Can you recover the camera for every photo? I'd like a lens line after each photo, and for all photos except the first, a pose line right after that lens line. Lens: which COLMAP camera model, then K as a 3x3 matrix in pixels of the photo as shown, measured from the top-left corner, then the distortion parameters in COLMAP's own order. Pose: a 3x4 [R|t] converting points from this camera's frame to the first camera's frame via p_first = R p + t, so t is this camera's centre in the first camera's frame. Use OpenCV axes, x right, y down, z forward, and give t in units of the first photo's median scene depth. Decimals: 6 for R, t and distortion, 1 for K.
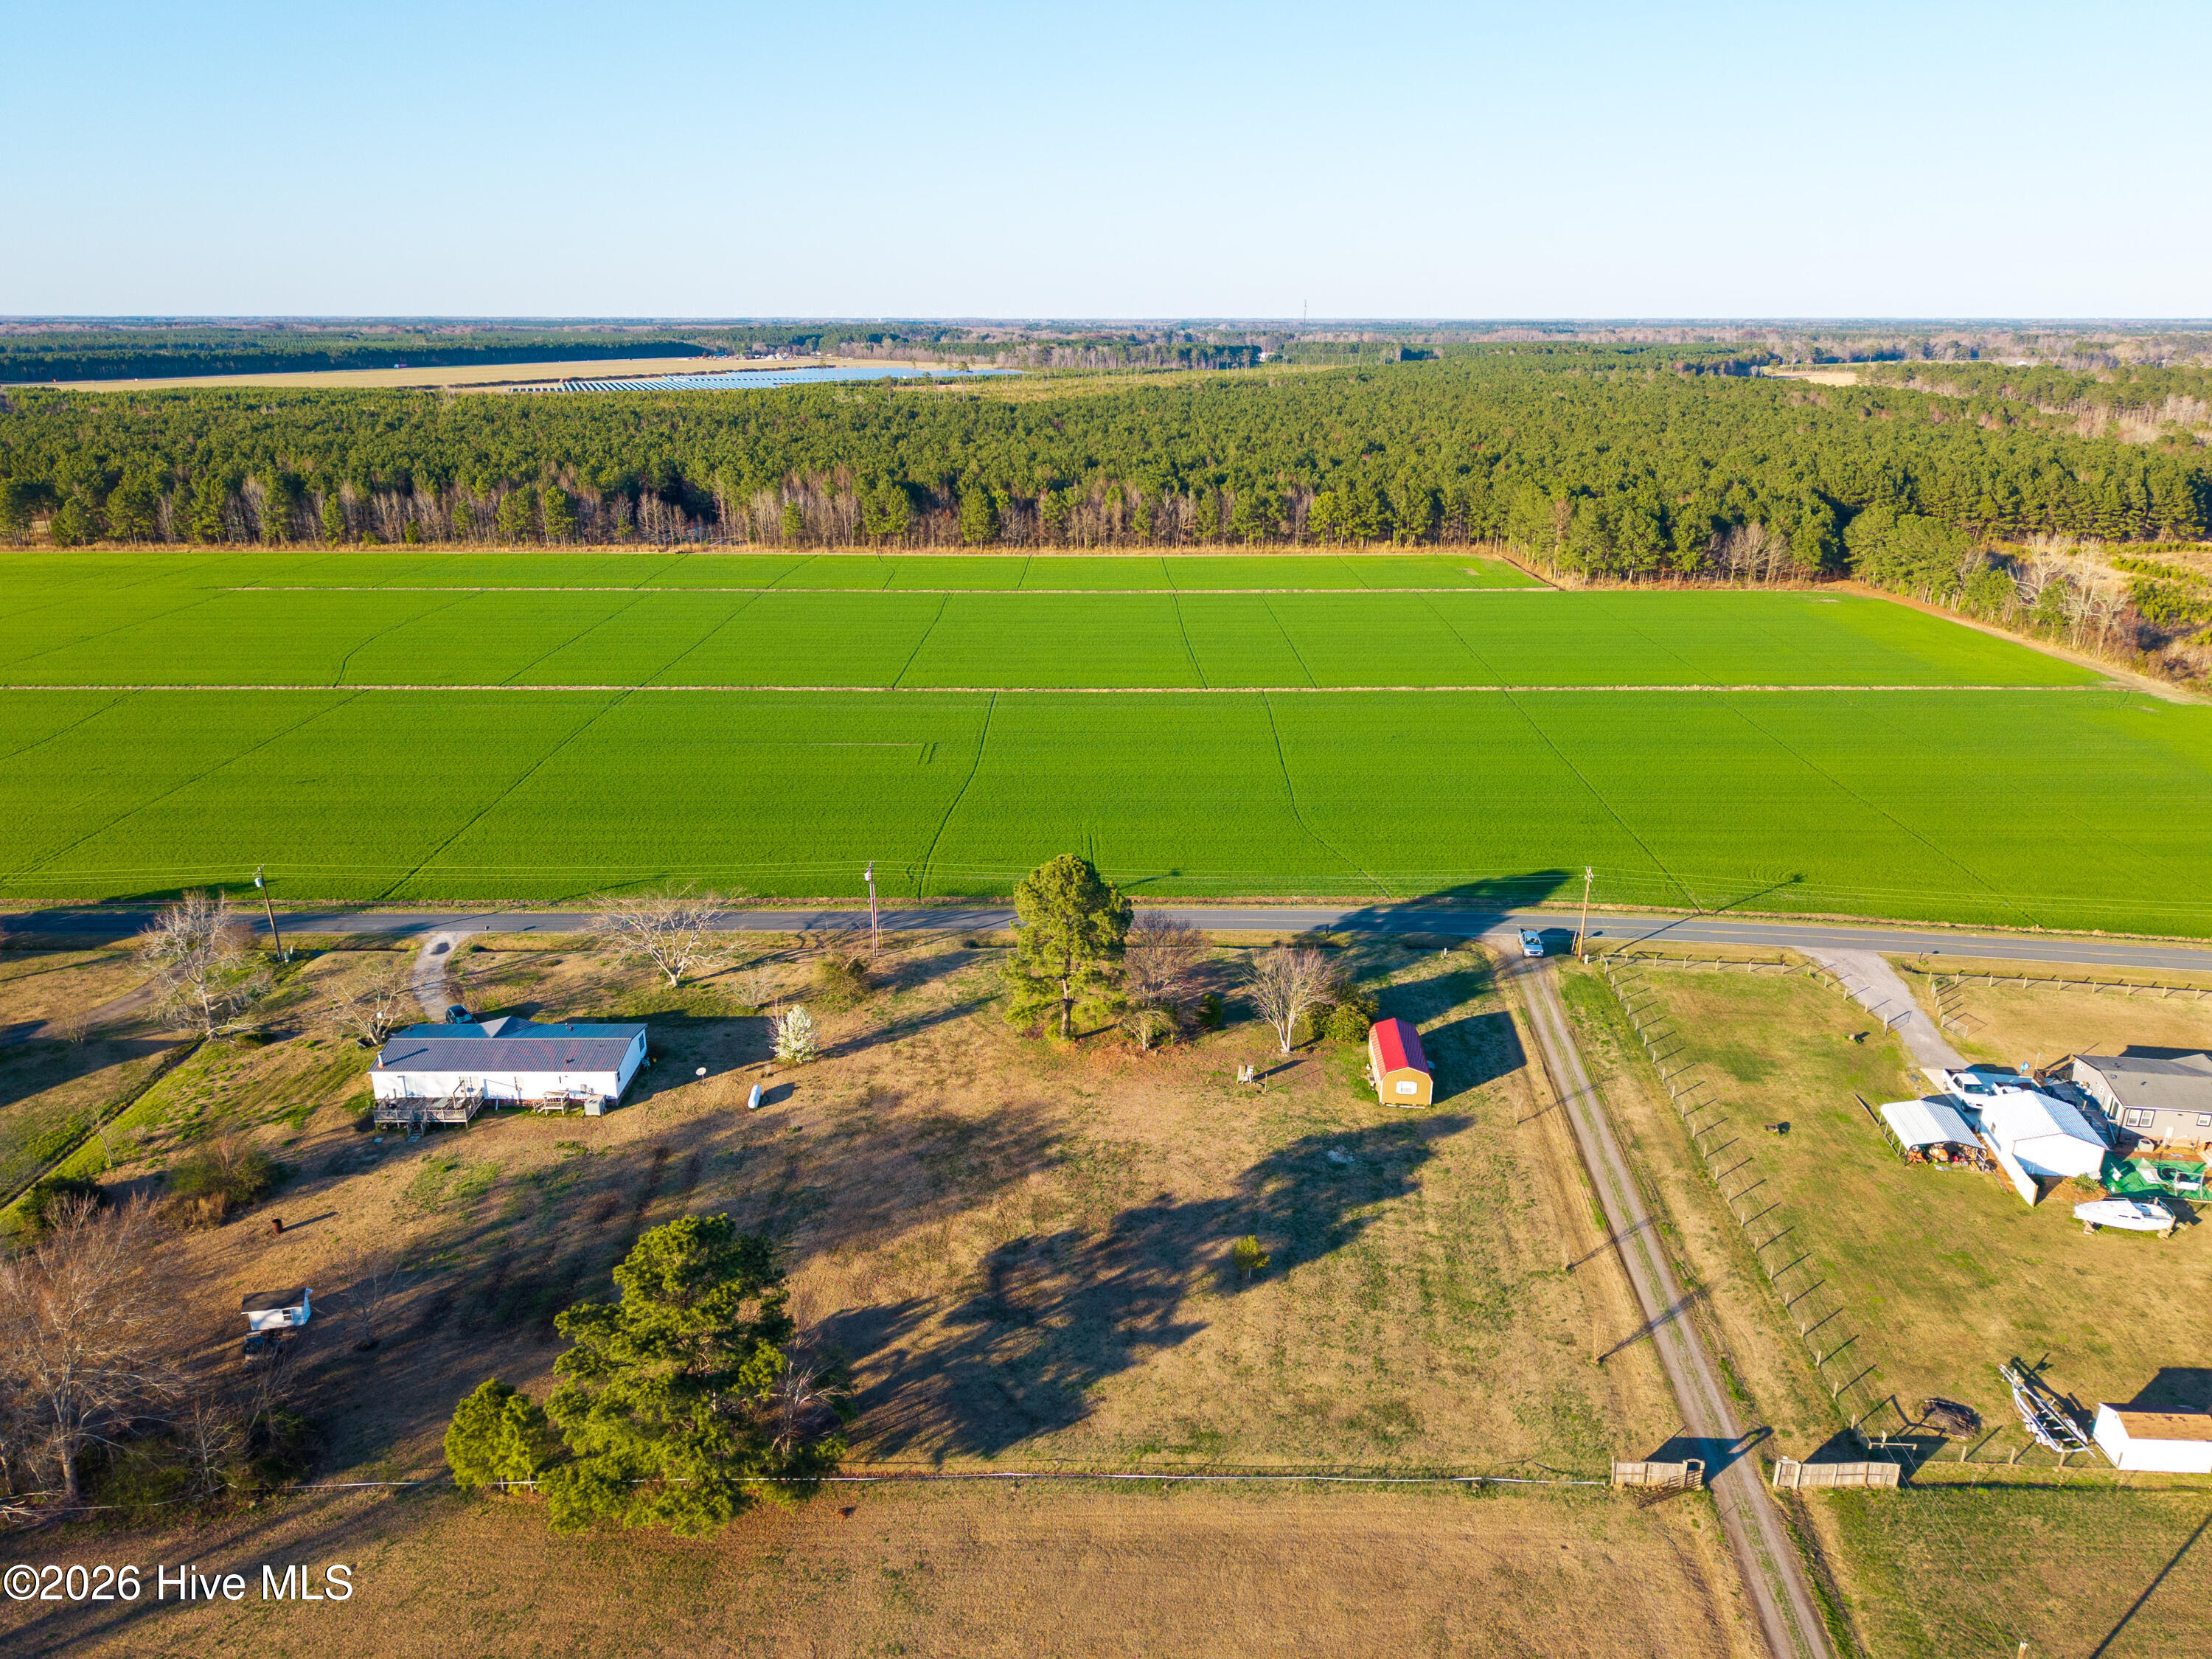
lens RADIAL K [[1471.4, 0, 1114.1], [0, 1471.4, 872.6], [0, 0, 1]] dist [0.054130, -0.060445]
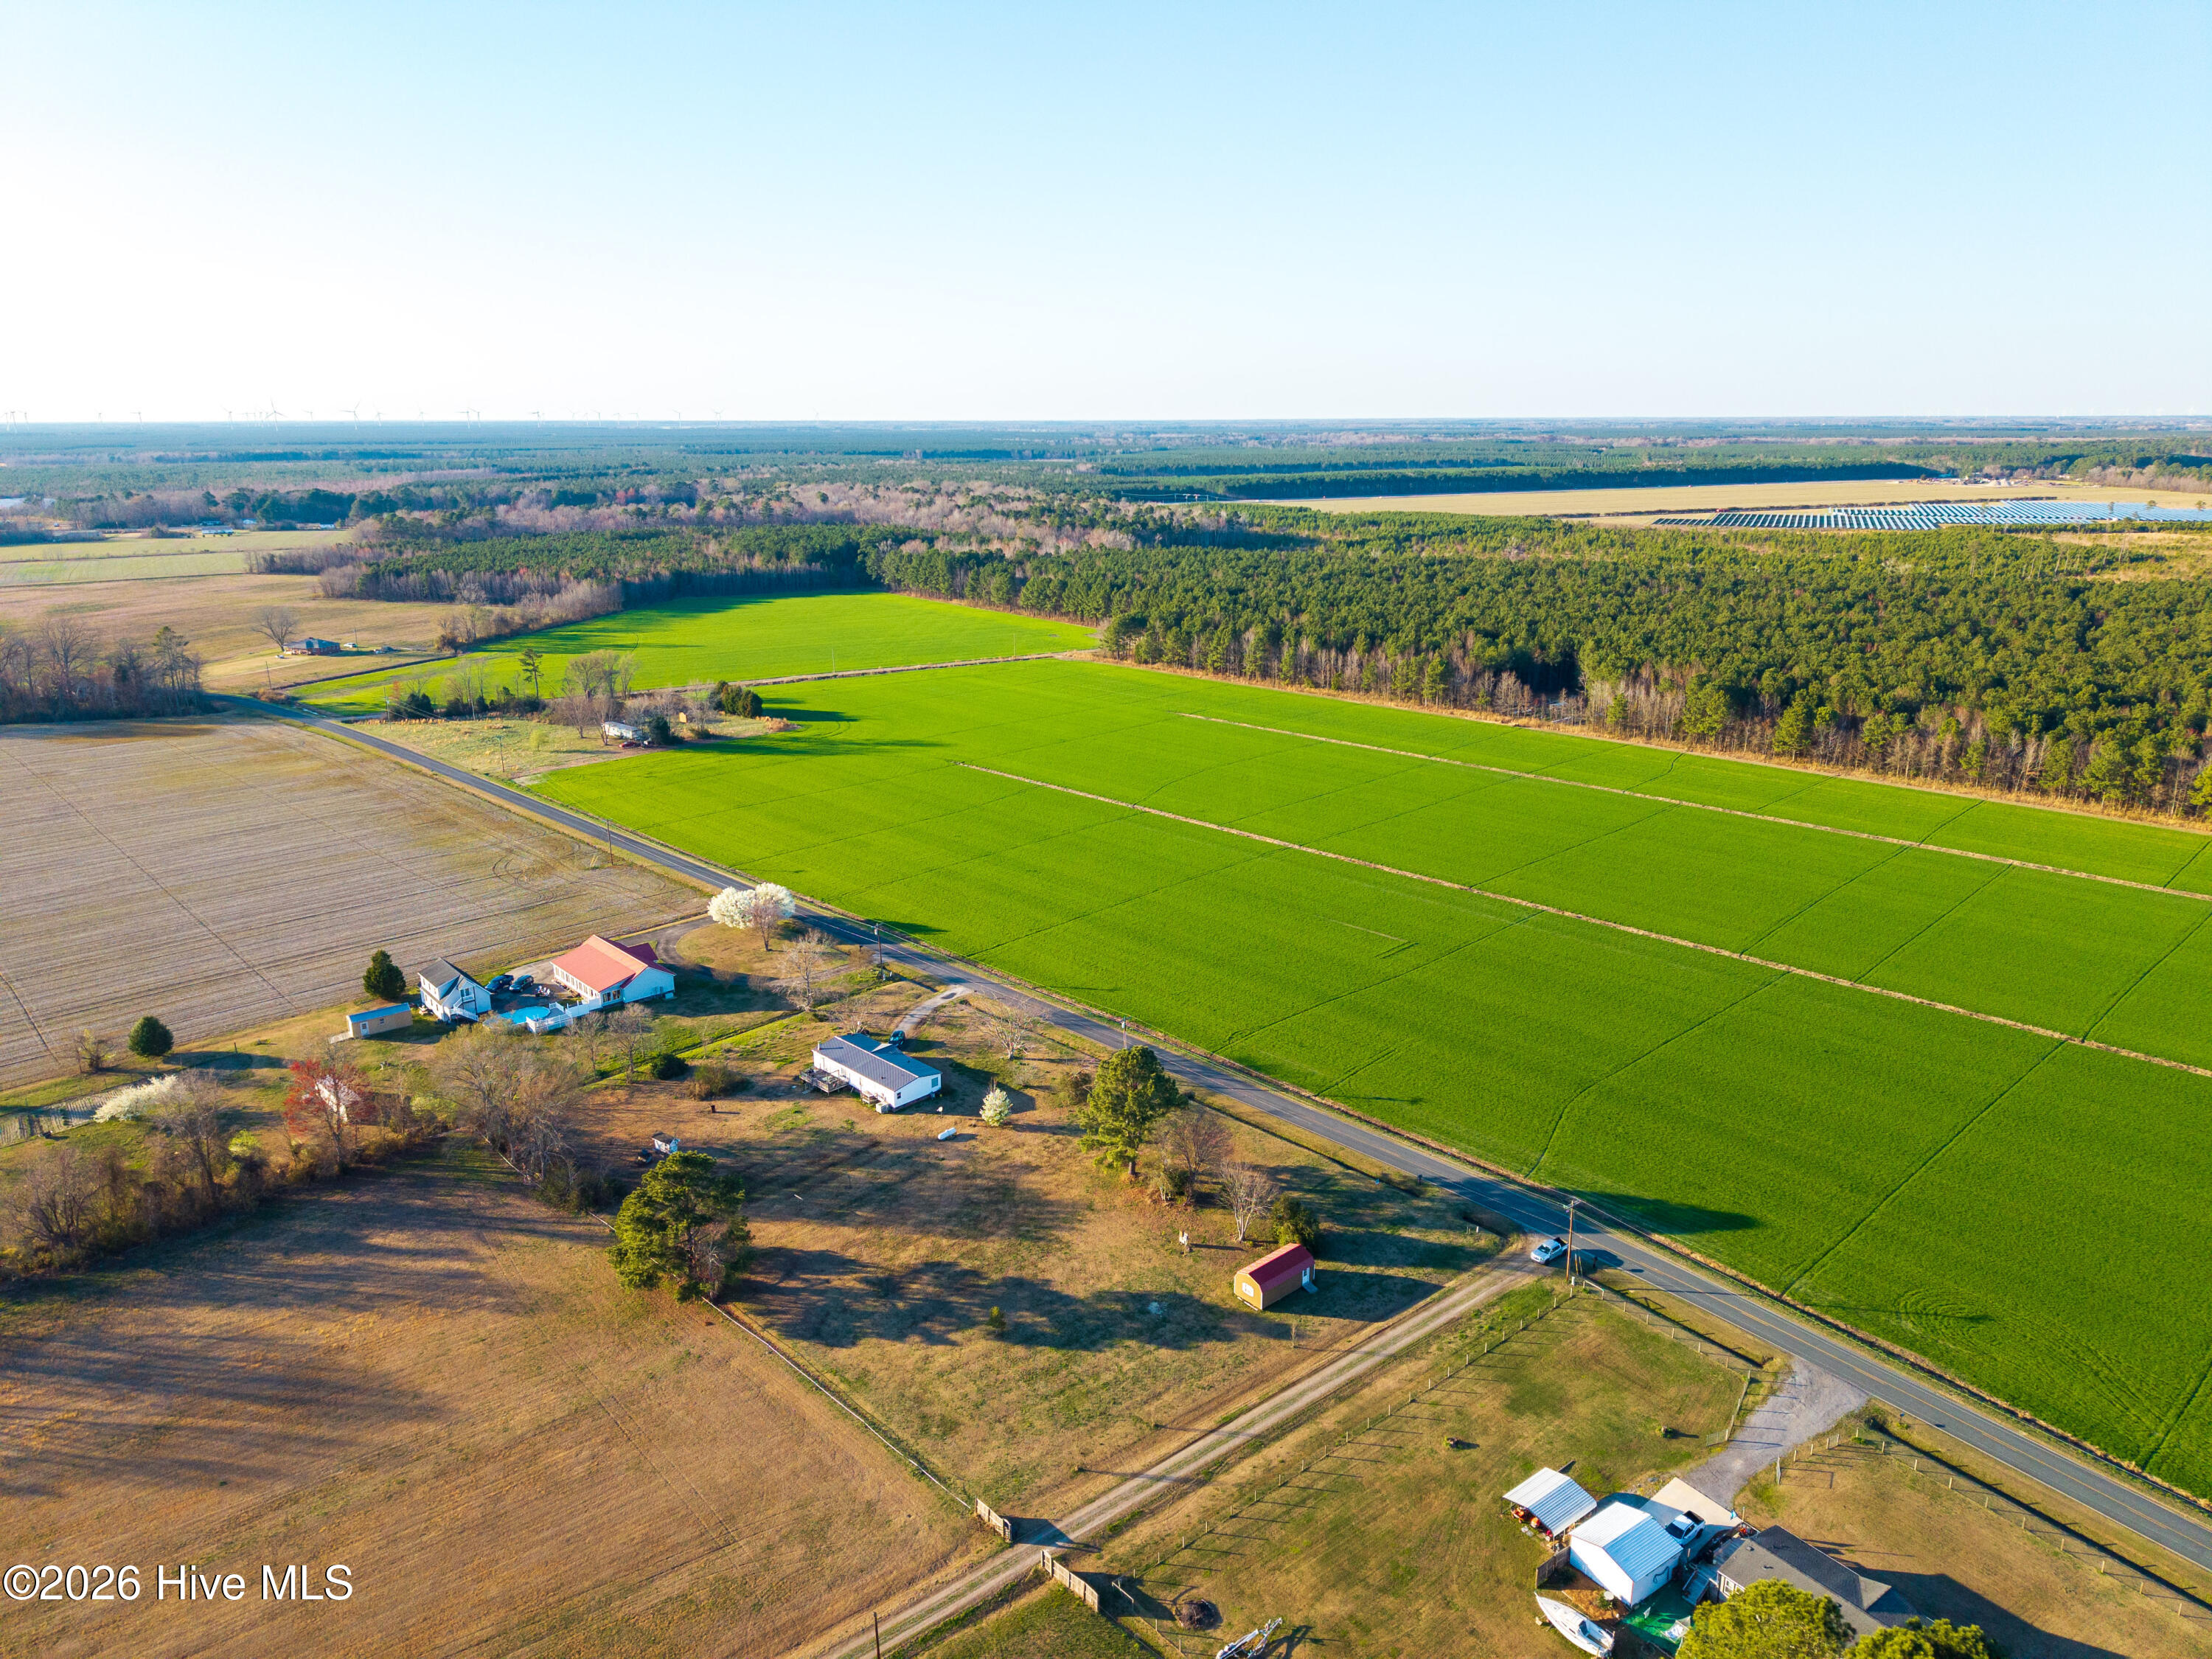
lens RADIAL K [[1471.4, 0, 1112.7], [0, 1471.4, 871.0], [0, 0, 1]] dist [0.054130, -0.060445]
pose [[0.701991, 0.209006, -0.680827, 0.753976], [-0.247754, 0.967926, 0.041687, -0.196569], [0.667702, 0.139414, 0.731257, -0.090229]]
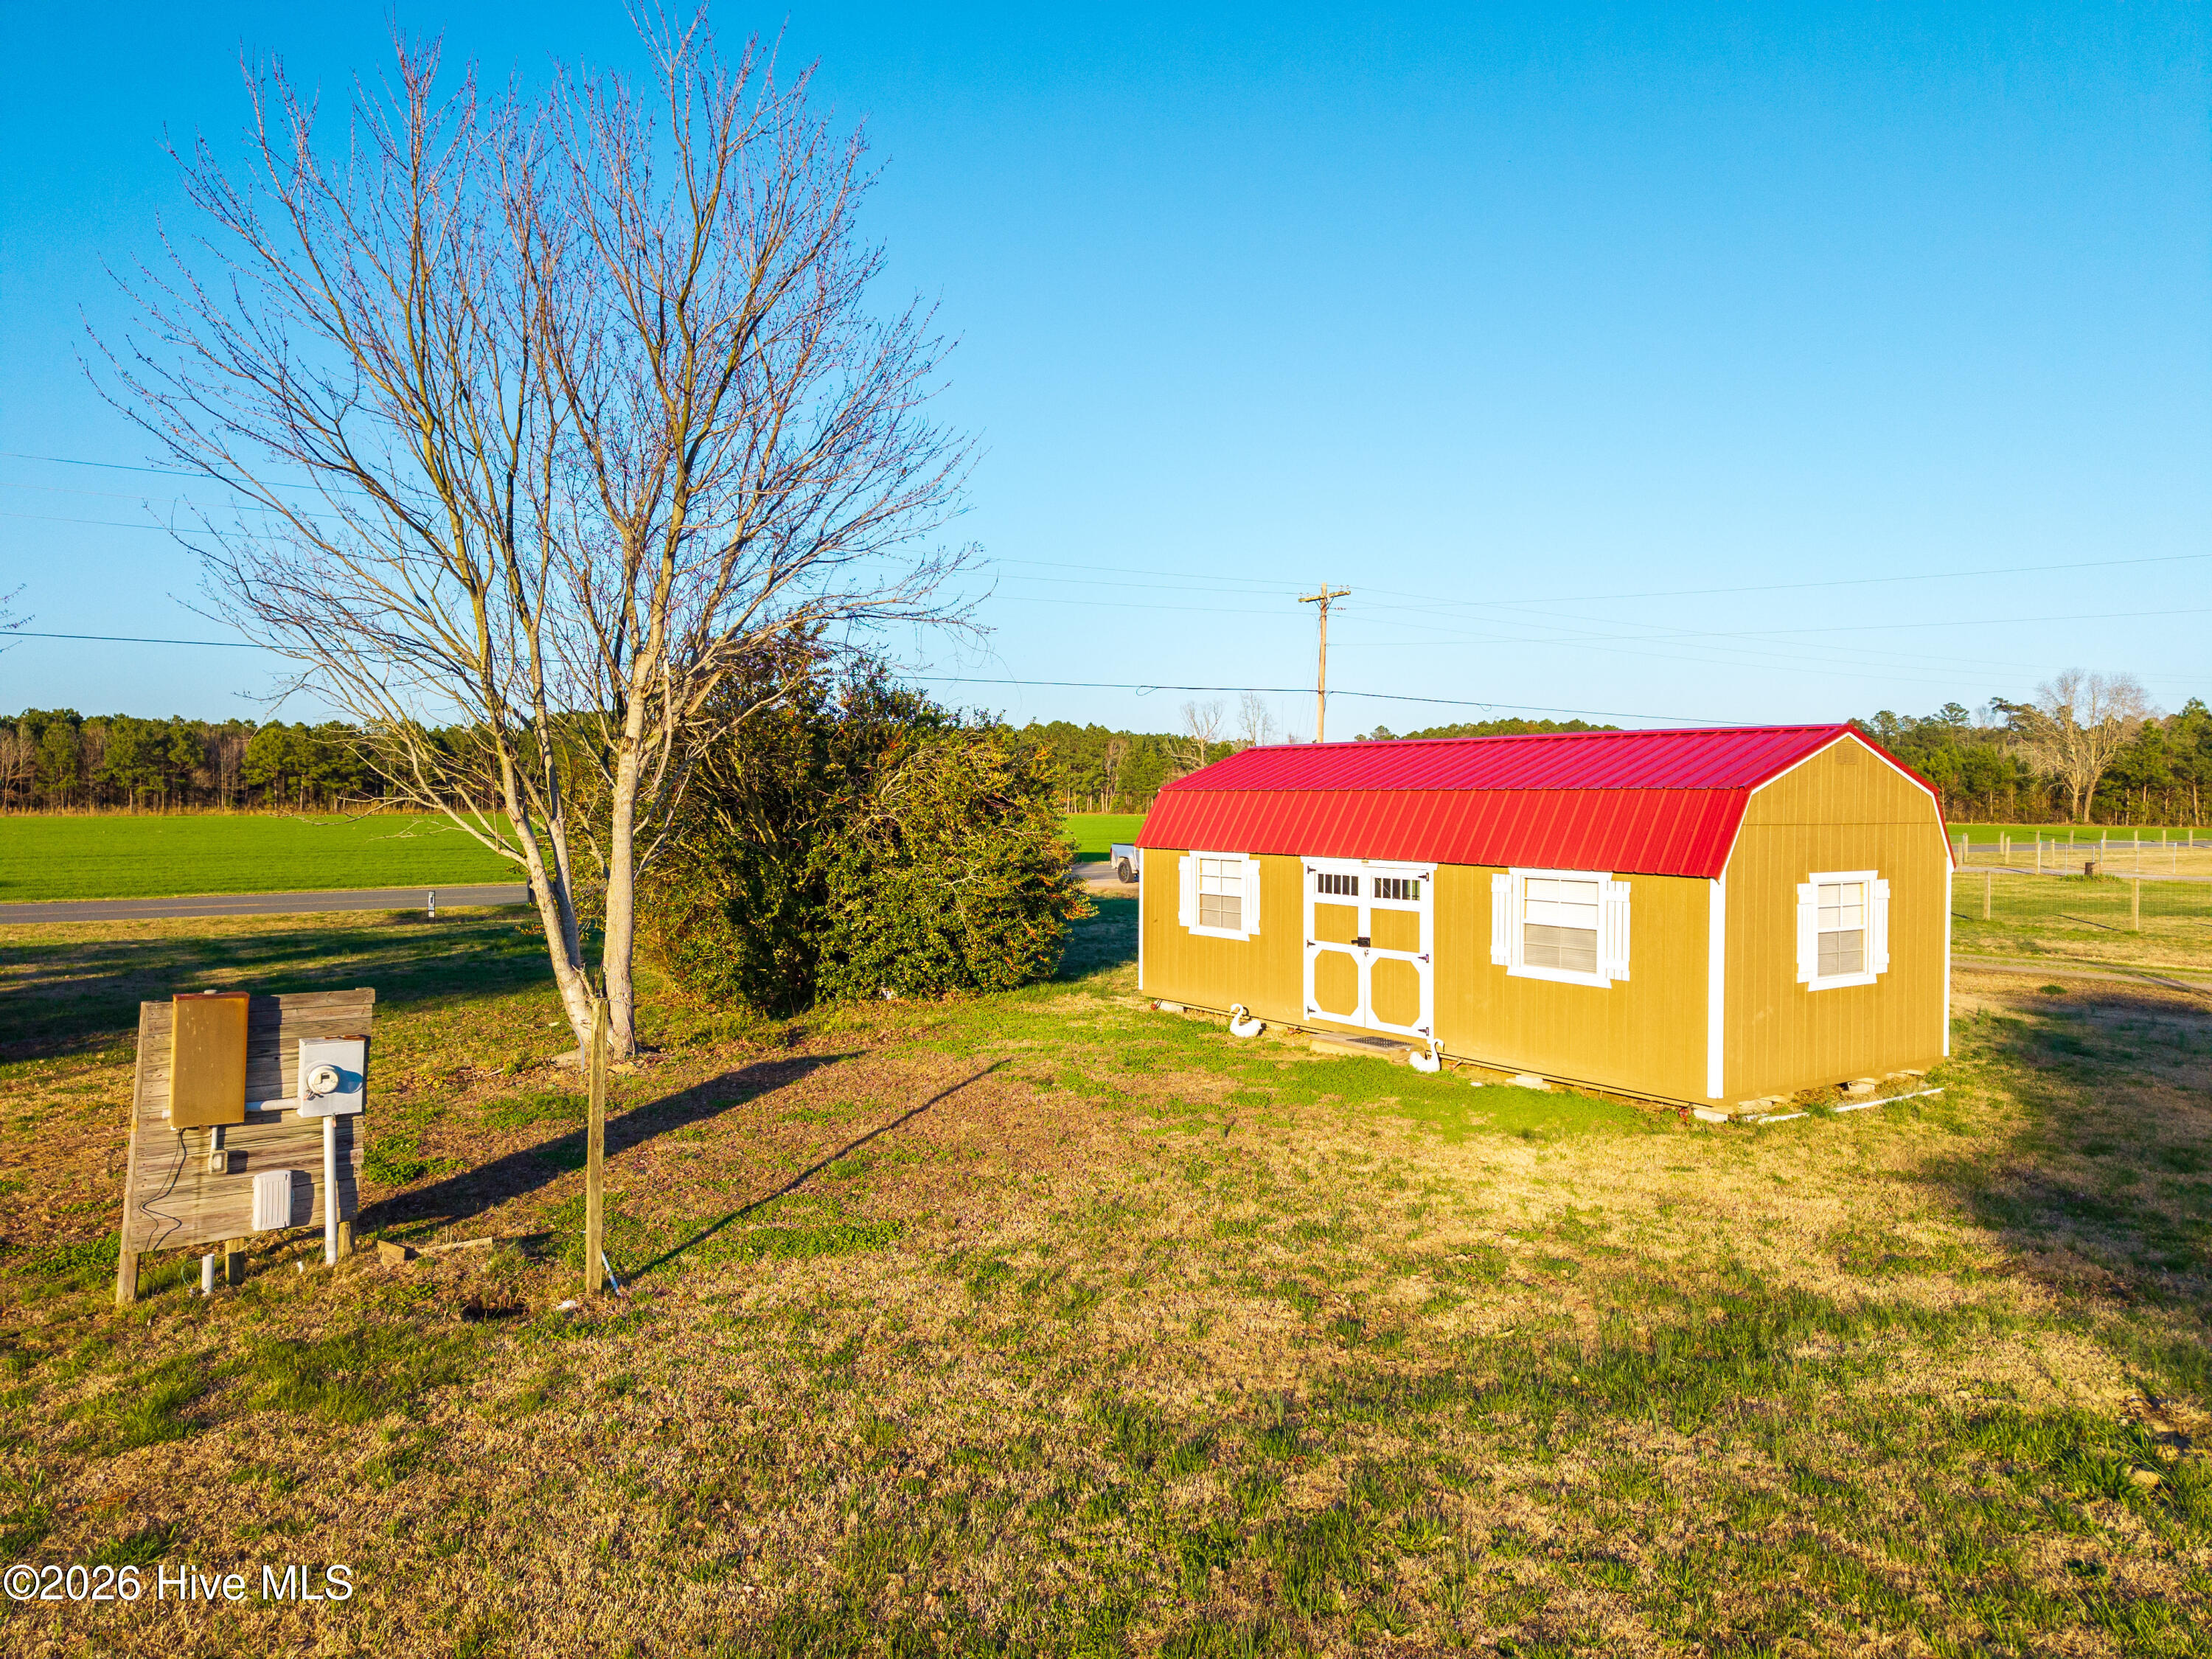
lens RADIAL K [[1471.4, 0, 1102.9], [0, 1471.4, 834.7], [0, 0, 1]] dist [0.054130, -0.060445]
pose [[0.788366, -0.017458, 0.614959, 0.064580], [0.222058, 0.940285, -0.257982, 0.123079], [-0.573733, 0.339940, 0.745165, 0.760865]]
